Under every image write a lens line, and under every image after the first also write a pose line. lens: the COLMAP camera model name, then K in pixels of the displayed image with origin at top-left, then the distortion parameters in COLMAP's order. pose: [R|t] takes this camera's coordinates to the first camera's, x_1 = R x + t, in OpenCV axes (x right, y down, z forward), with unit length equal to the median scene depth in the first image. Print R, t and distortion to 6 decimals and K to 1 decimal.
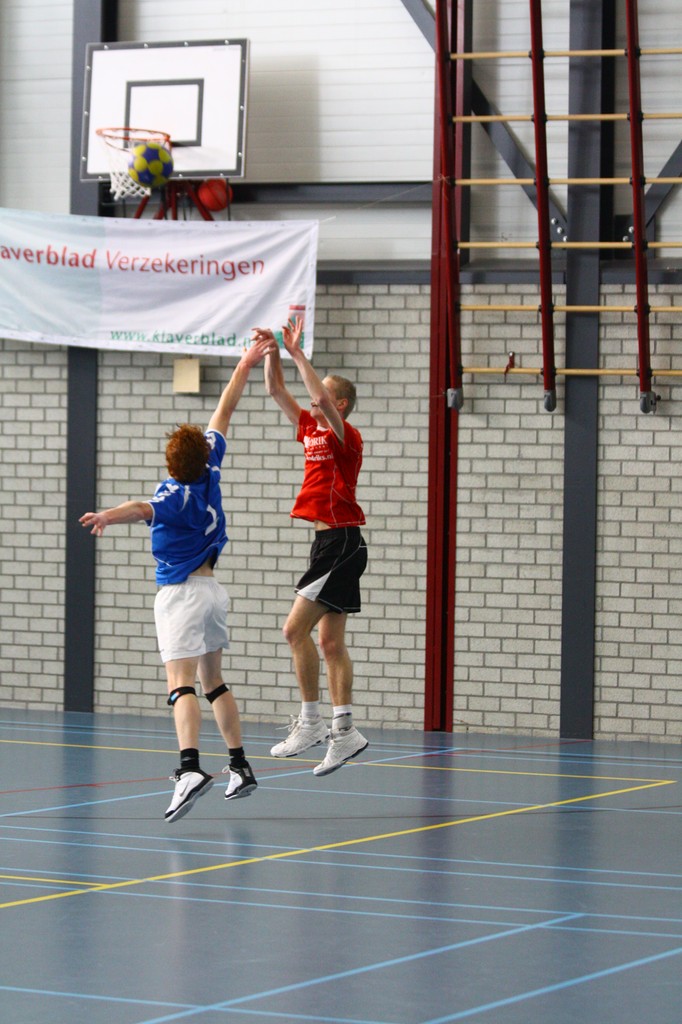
lens RADIAL K [[3926.6, 0, 341.0], [0, 3926.6, 512.0], [0, 0, 1]] dist [-0.176797, -3.323929]
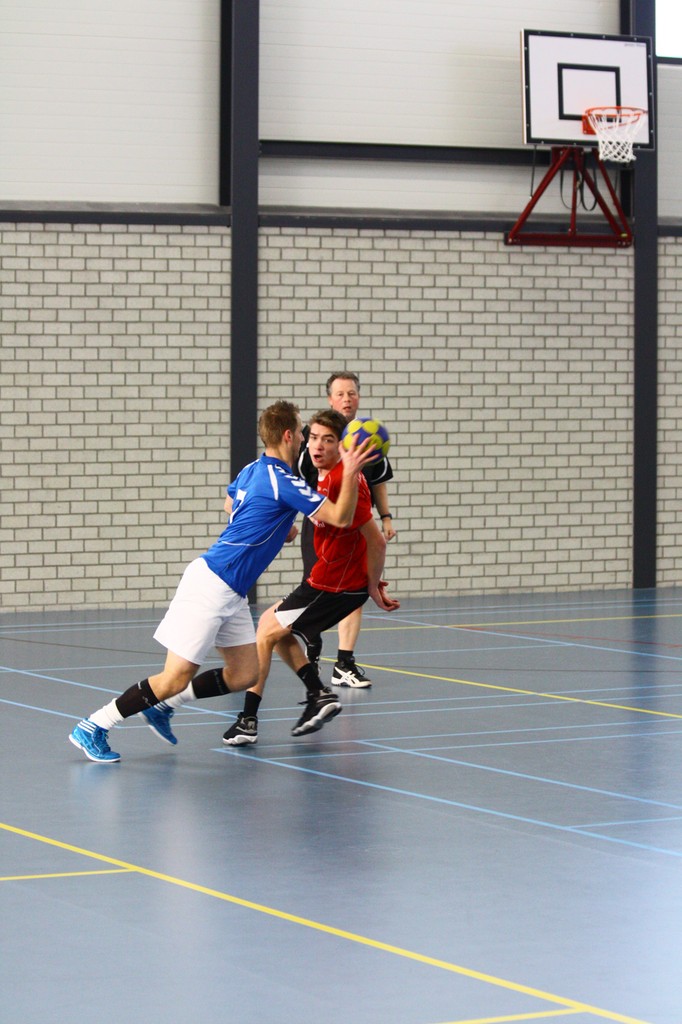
lens RADIAL K [[3367.0, 0, 341.0], [0, 3367.0, 512.0], [0, 0, 1]] dist [-0.511903, 0.826197]
pose [[0.568382, -0.054231, 0.820975, -0.886003], [0.024152, 0.998495, 0.049236, -0.023541], [-0.822410, -0.008157, 0.568837, 0.448385]]
